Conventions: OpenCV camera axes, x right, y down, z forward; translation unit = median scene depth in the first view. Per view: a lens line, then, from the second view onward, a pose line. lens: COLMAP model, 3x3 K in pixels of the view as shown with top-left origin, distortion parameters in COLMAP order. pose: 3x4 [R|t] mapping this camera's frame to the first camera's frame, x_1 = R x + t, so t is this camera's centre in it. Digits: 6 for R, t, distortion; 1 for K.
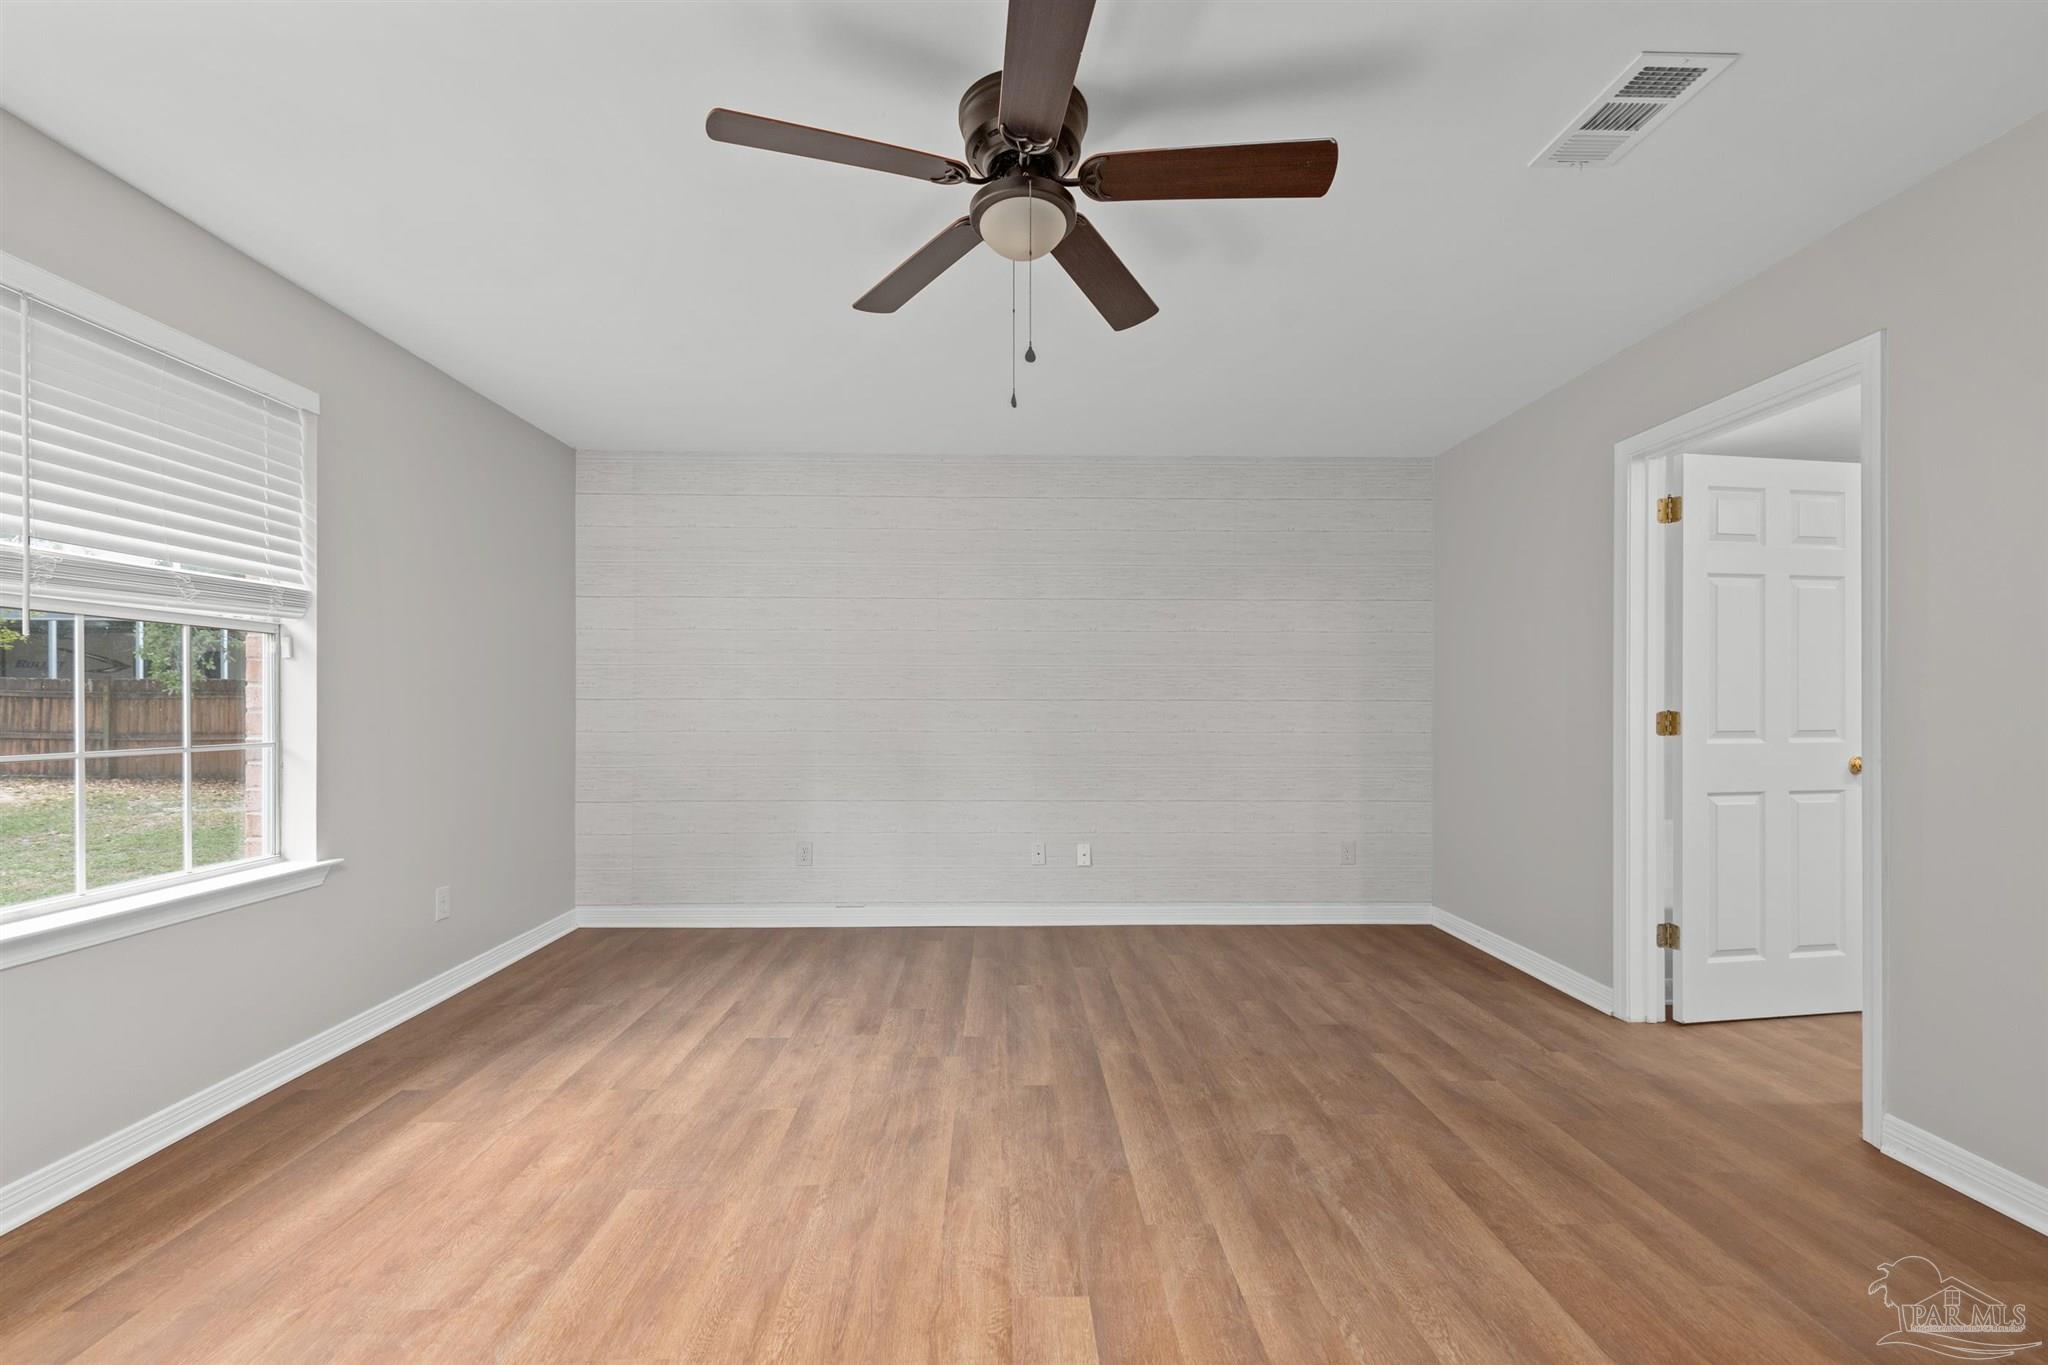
lens RADIAL K [[810.8, 0, 1025.1], [0, 810.8, 708.8], [0, 0, 1]] dist [0.015159, -0.003898]
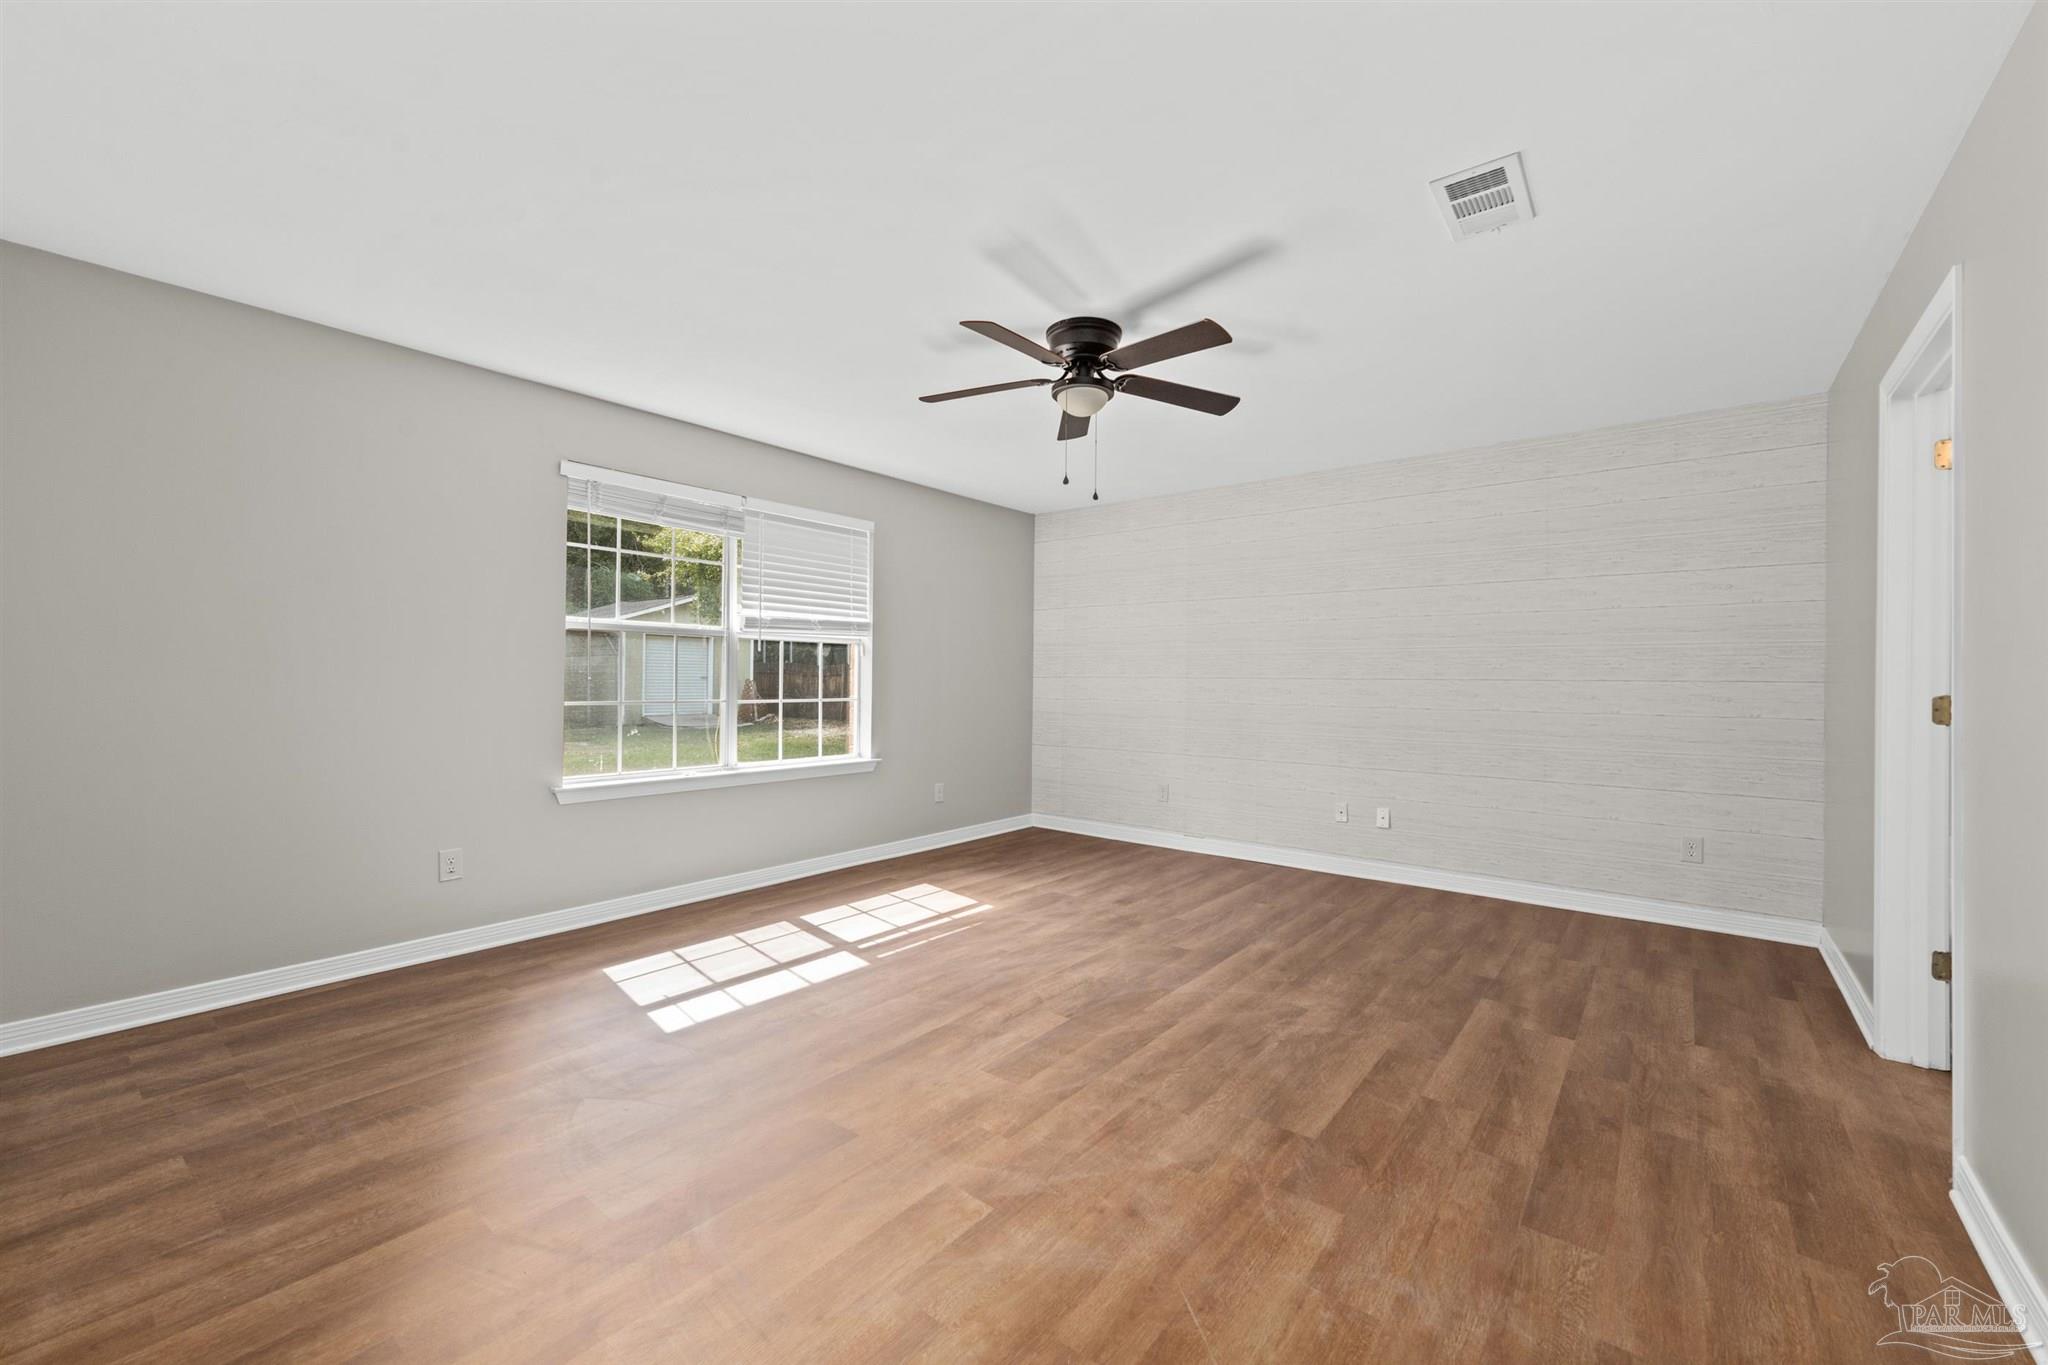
lens RADIAL K [[810.8, 0, 1065.7], [0, 810.8, 675.2], [0, 0, 1]] dist [0.015159, -0.003898]
pose [[0.778153, -0.000632, -0.628074, 0.703356], [-0.007579, 0.999917, -0.010395, 0.002118], [0.628029, 0.012849, 0.778084, -0.223936]]
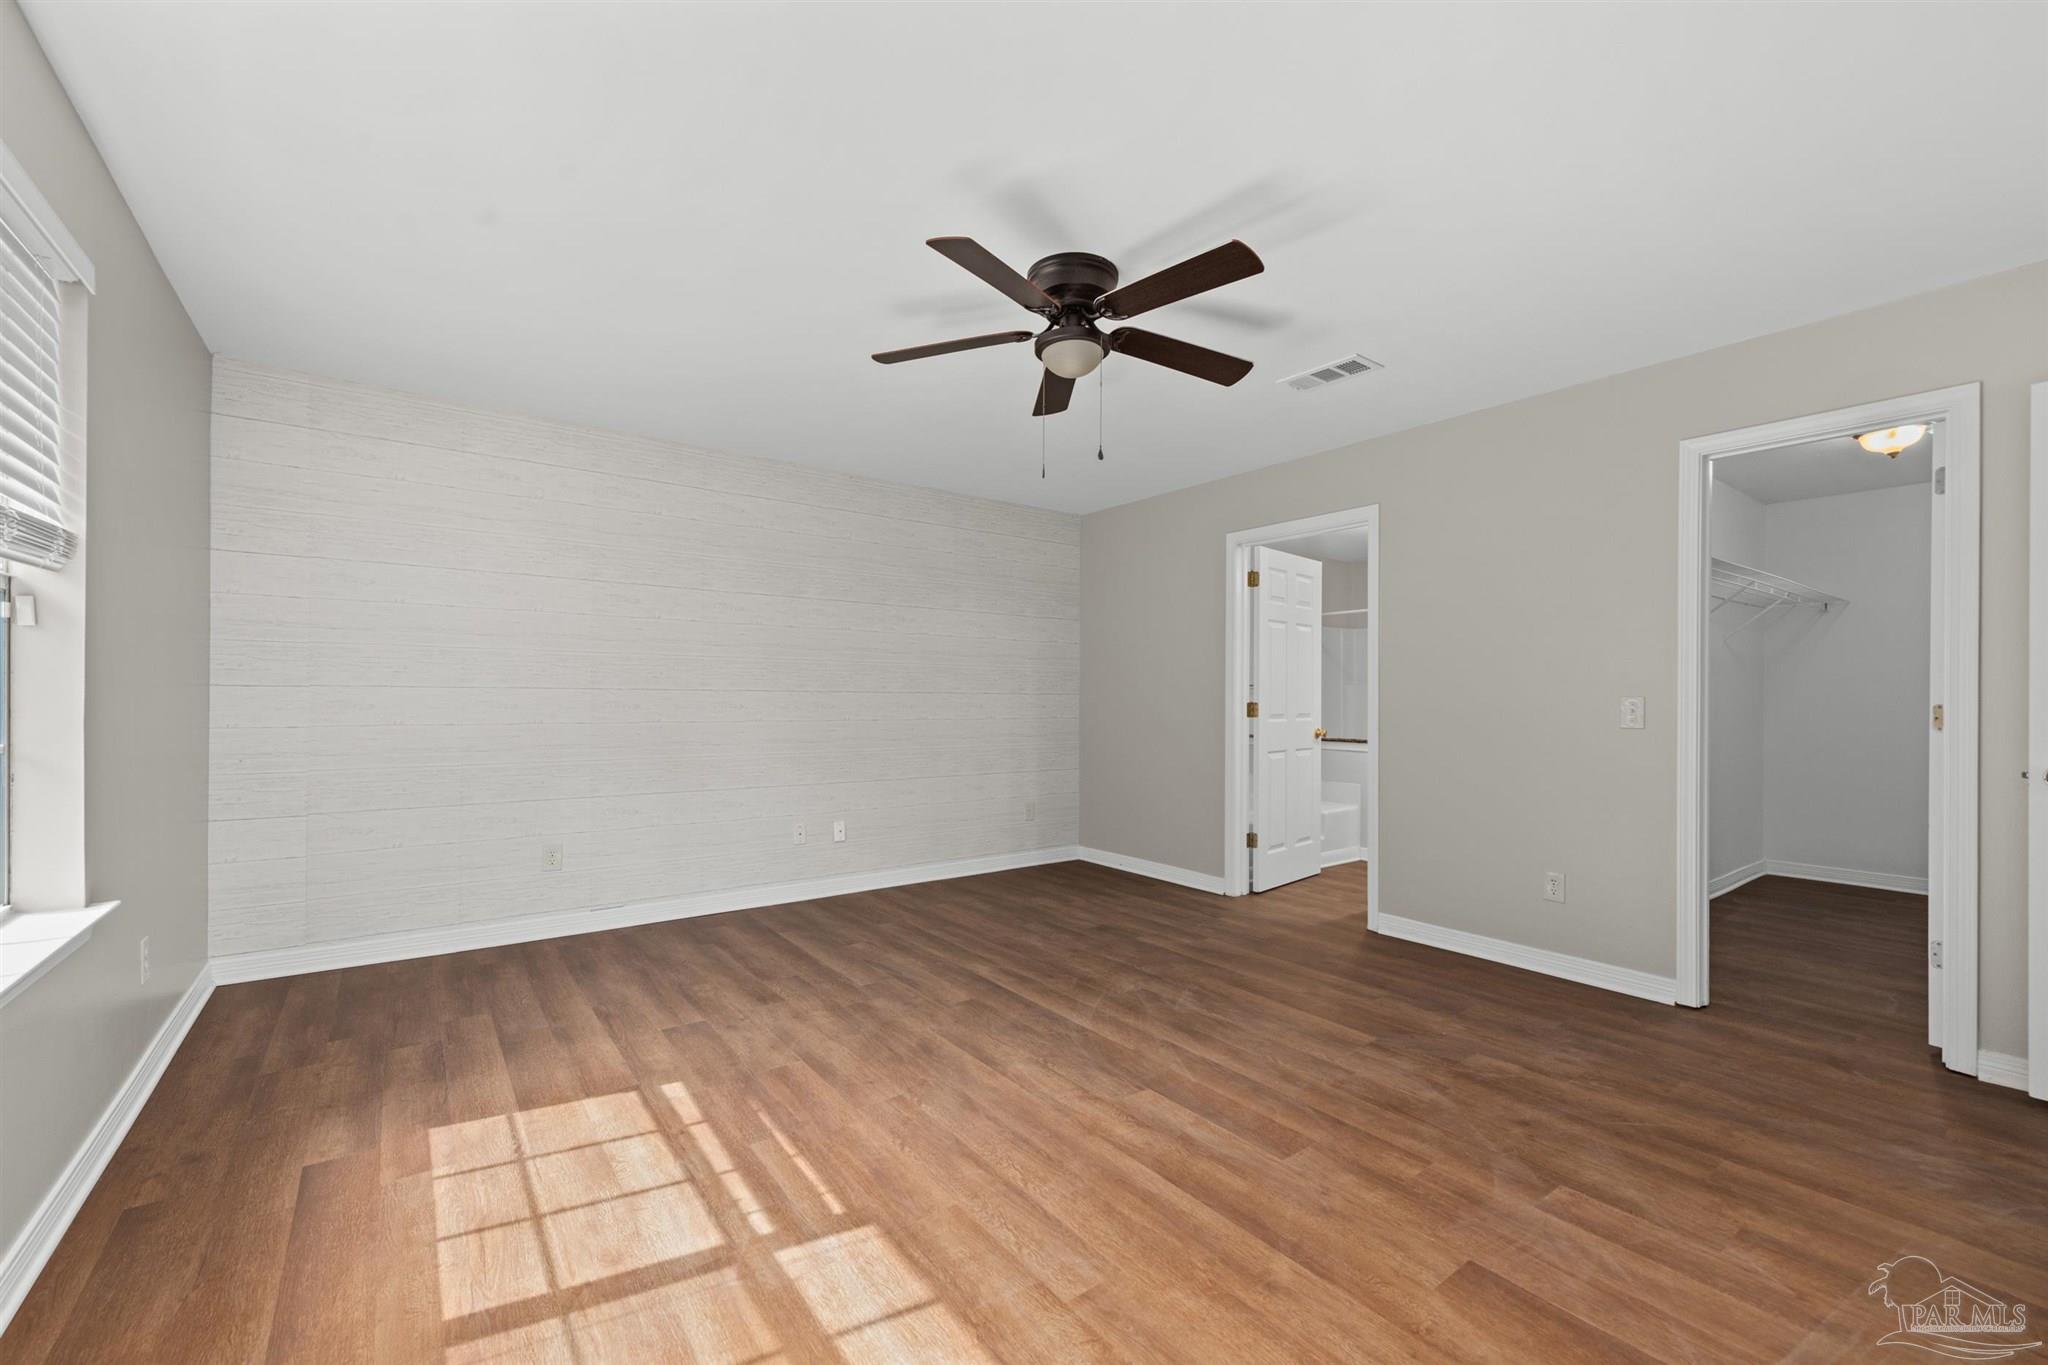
lens RADIAL K [[810.8, 0, 999.0], [0, 810.8, 700.1], [0, 0, 1]] dist [0.015159, -0.003898]
pose [[0.825811, 0.003139, 0.563938, -0.608441], [-0.005467, 0.999982, 0.002440, -0.002922], [-0.563920, -0.005098, 0.825814, -0.054881]]
